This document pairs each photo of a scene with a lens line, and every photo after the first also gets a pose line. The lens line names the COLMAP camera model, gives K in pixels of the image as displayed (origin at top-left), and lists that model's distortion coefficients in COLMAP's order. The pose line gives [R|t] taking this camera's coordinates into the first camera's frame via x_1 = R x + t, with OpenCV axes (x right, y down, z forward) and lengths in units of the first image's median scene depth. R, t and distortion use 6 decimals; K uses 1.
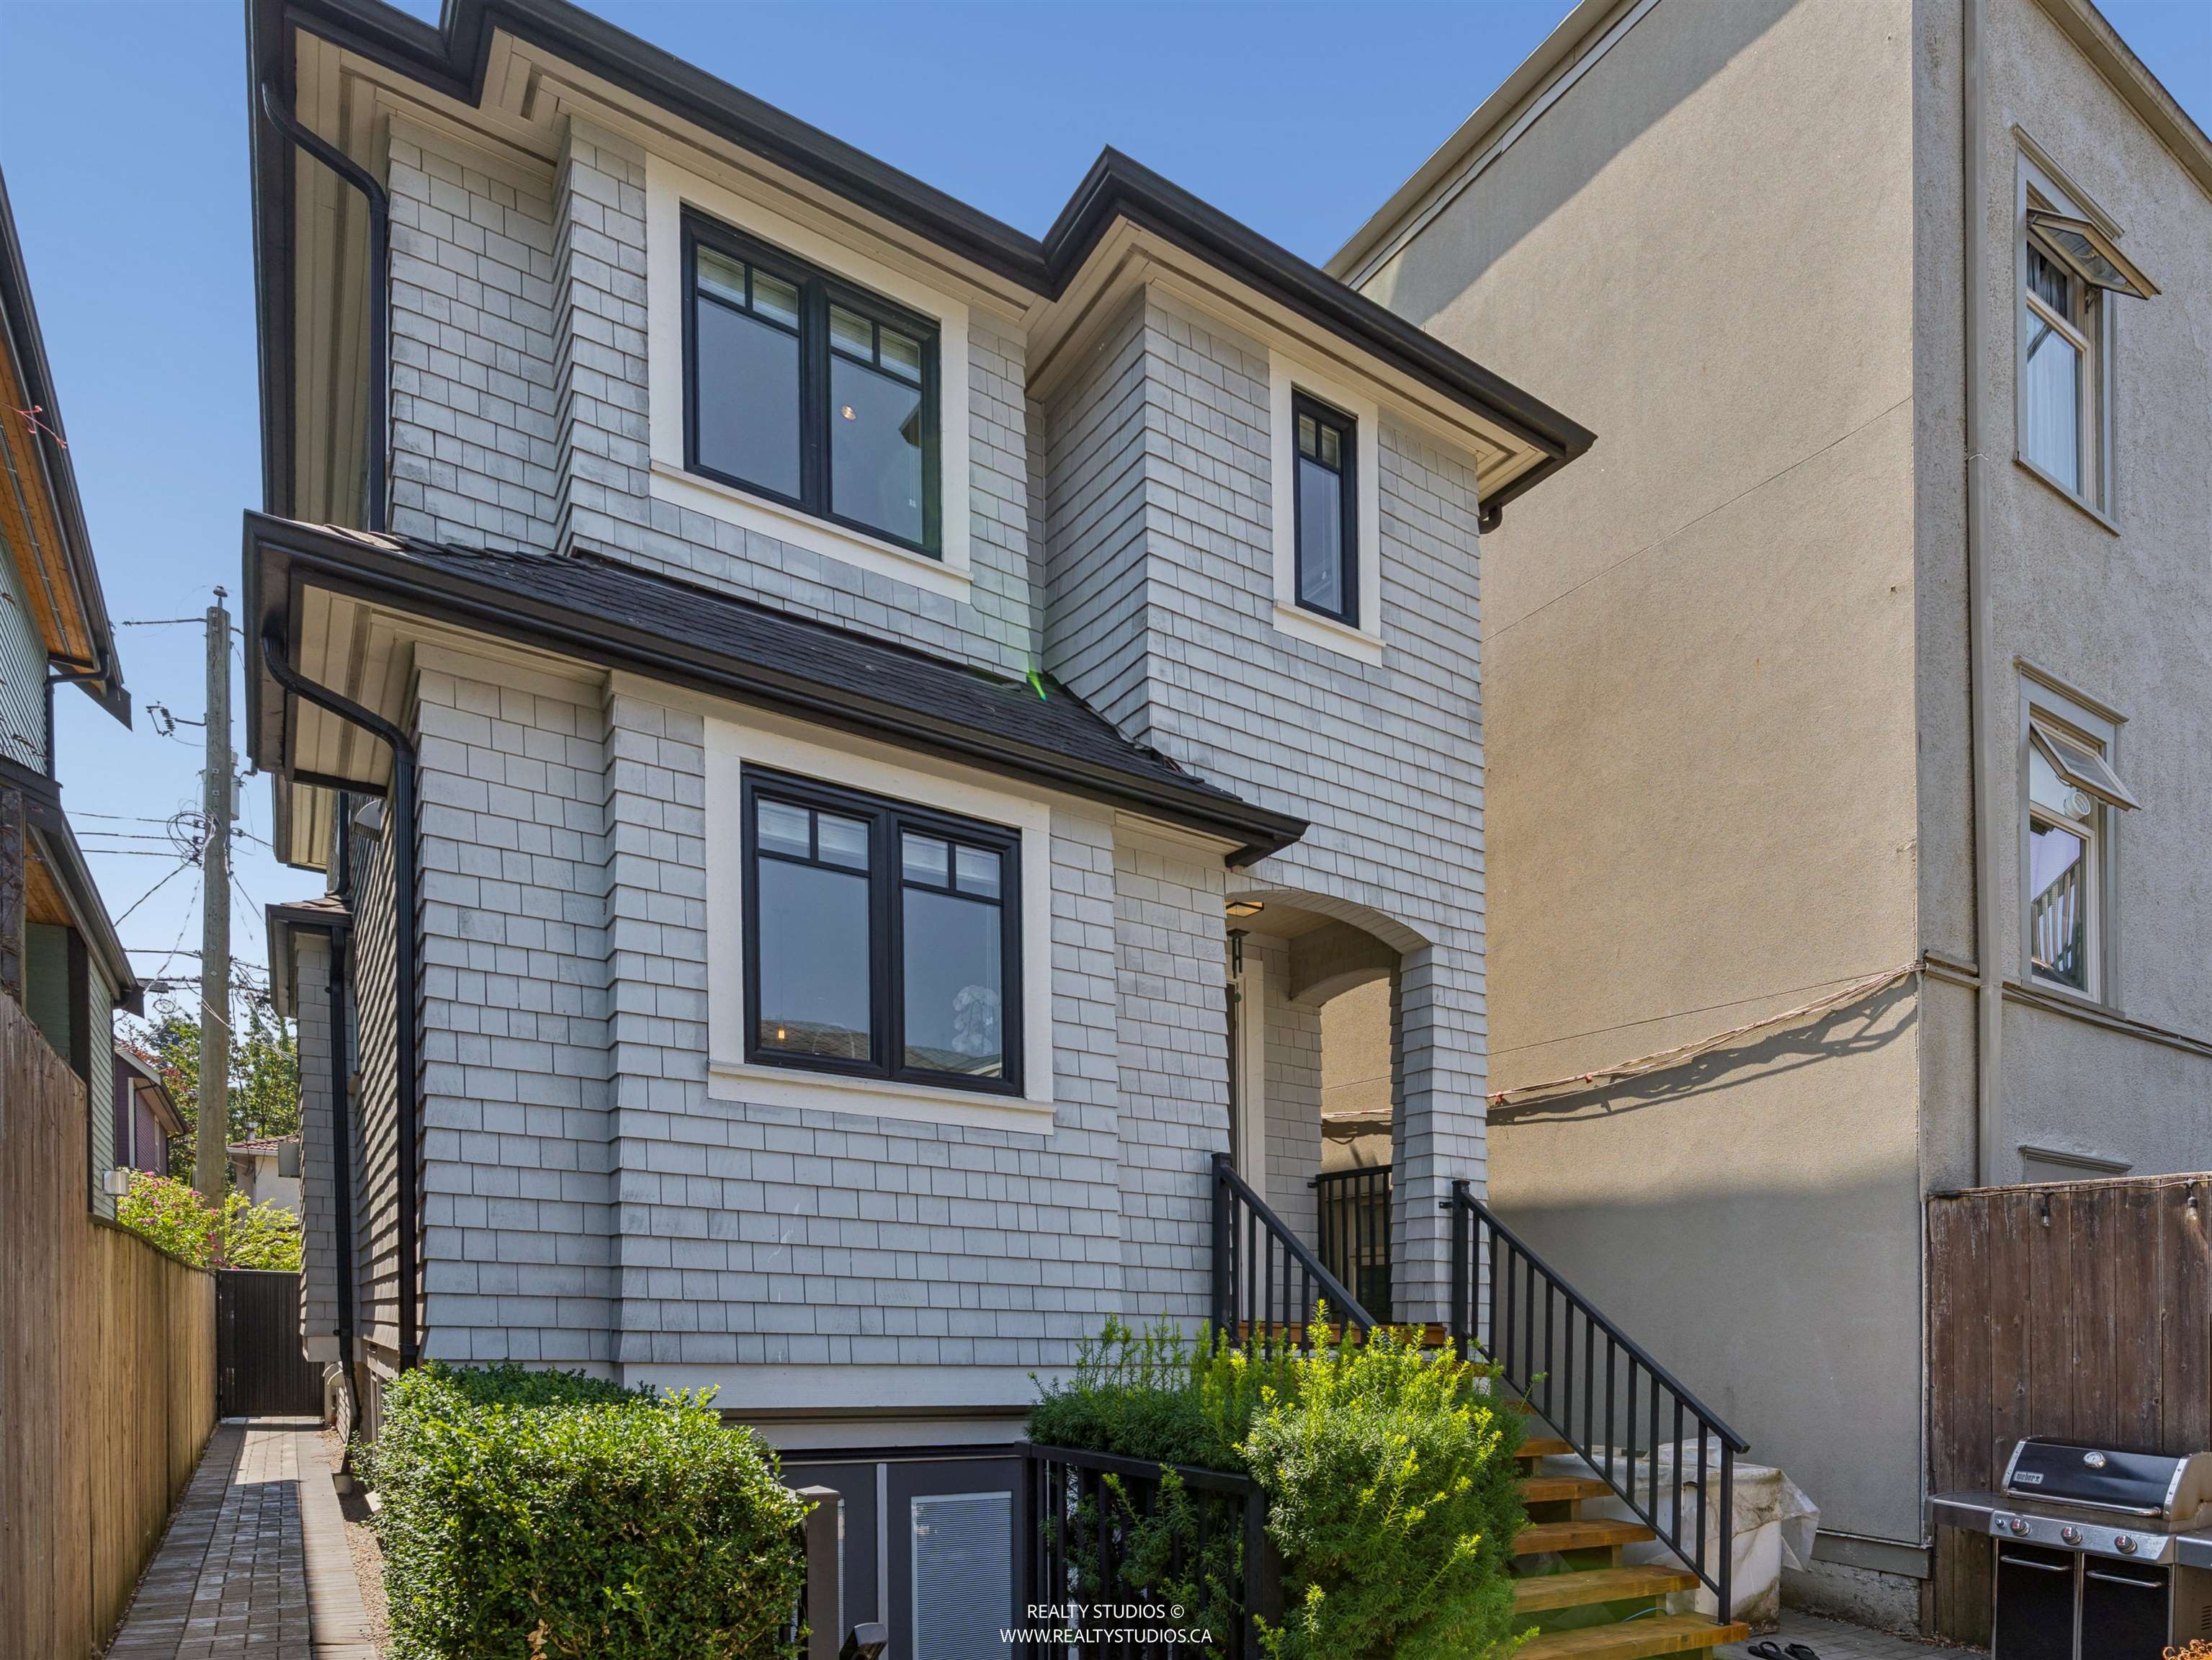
lens RADIAL K [[1093.6, 0, 1059.6], [0, 1093.6, 648.3], [0, 0, 1]] dist [0.001191, 0.000483]
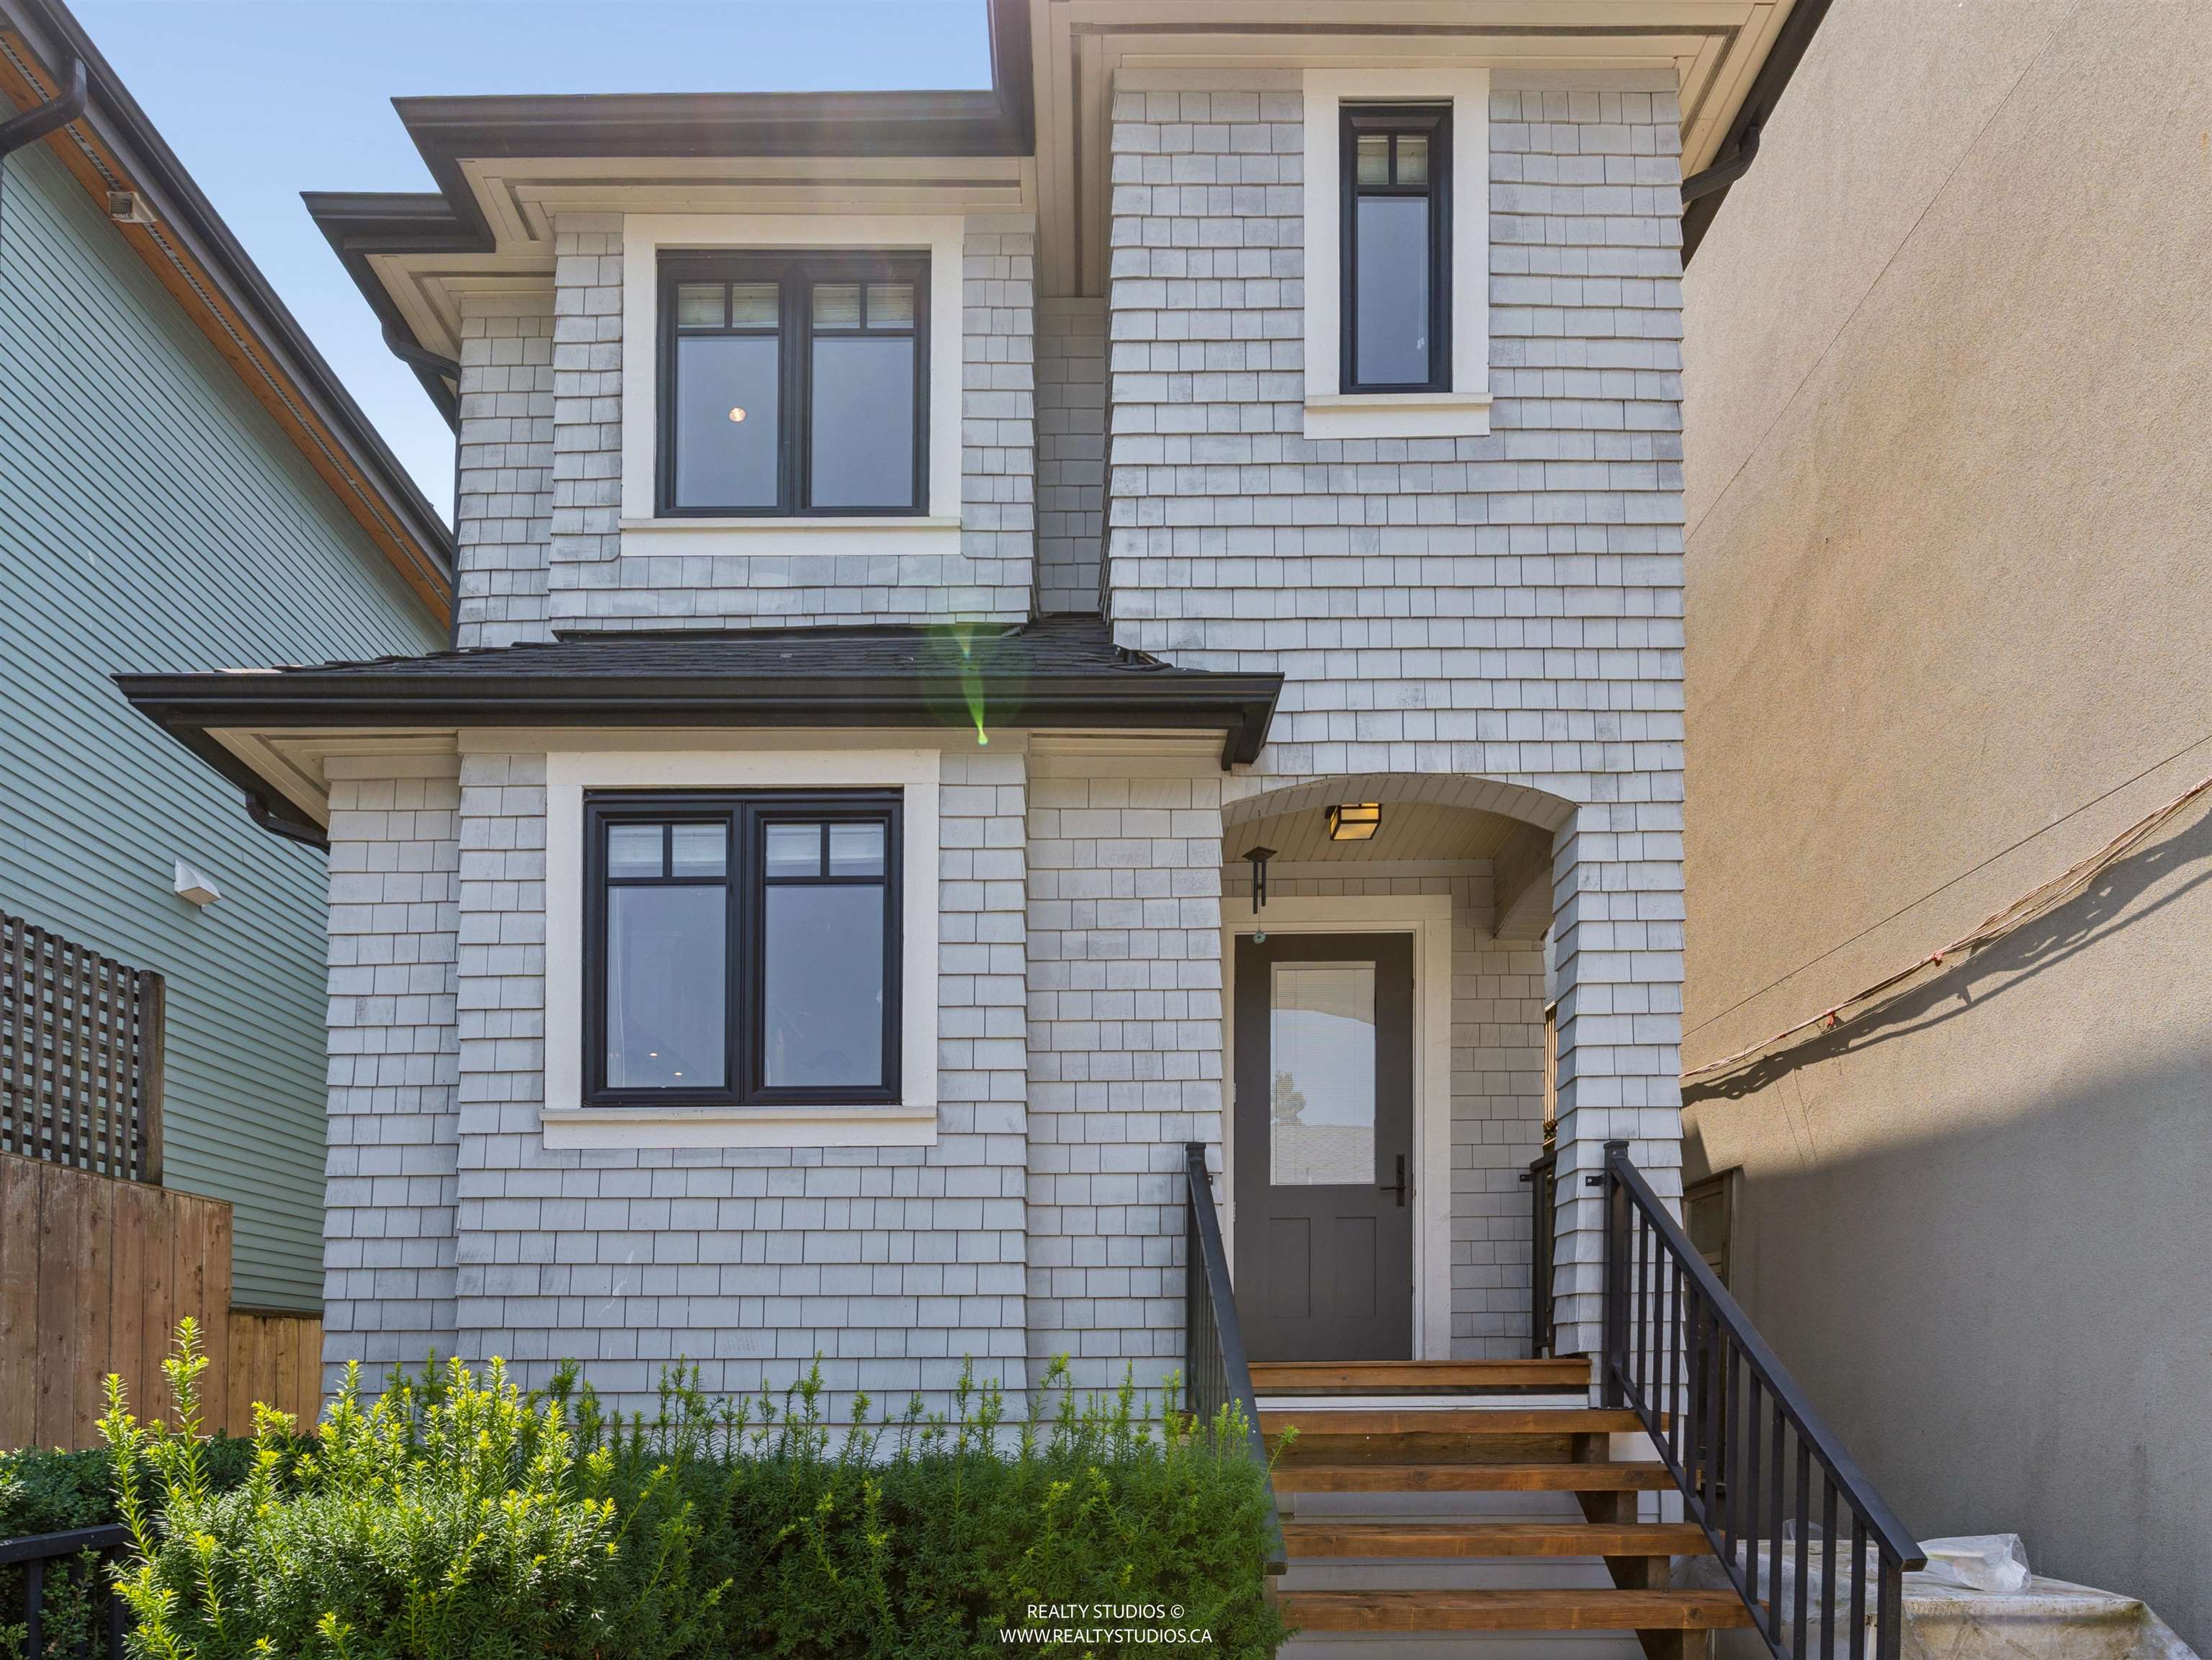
lens RADIAL K [[1154.2, 0, 1106.0], [0, 1154.2, 830.0], [0, 0, 1]] dist [0.000622, 0.001120]
pose [[0.865189, -0.238084, -0.441322, 0.462869], [0.283075, 0.958347, 0.037947, 0.209726], [0.413905, -0.157758, 0.896546, 0.313503]]
